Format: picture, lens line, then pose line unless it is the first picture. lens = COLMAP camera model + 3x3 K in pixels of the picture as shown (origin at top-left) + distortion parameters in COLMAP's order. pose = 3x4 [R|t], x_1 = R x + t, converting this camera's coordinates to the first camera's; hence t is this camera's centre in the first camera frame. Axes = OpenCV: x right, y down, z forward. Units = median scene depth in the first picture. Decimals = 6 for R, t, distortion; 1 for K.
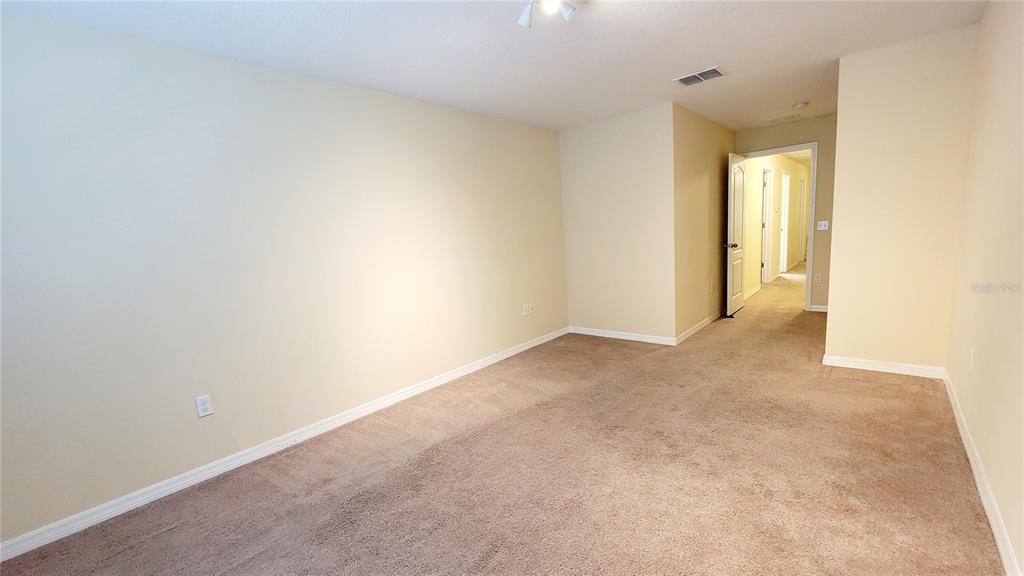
lens RADIAL K [[417.8, 0, 512.7], [0, 417.8, 289.8], [0, 0, 1]] dist [-0.006060, 0.002275]
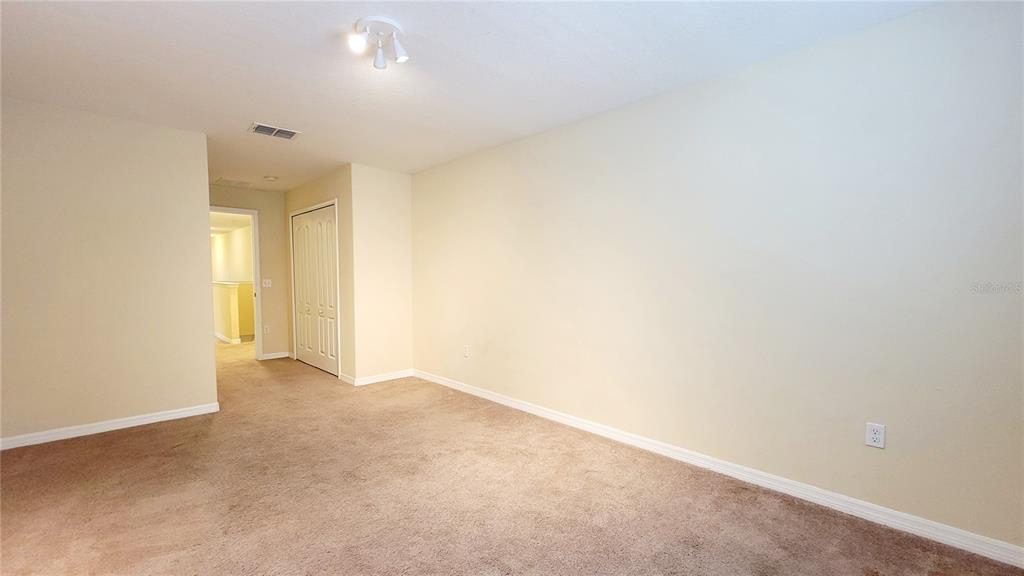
lens RADIAL K [[417.8, 0, 513.1], [0, 417.8, 293.2], [0, 0, 1]] dist [-0.006060, 0.002275]
pose [[0.082574, 0.026673, 0.996228, -0.521132], [0.125236, 0.991440, -0.036925, 0.001249], [-0.988685, 0.127813, 0.078527, 0.380112]]
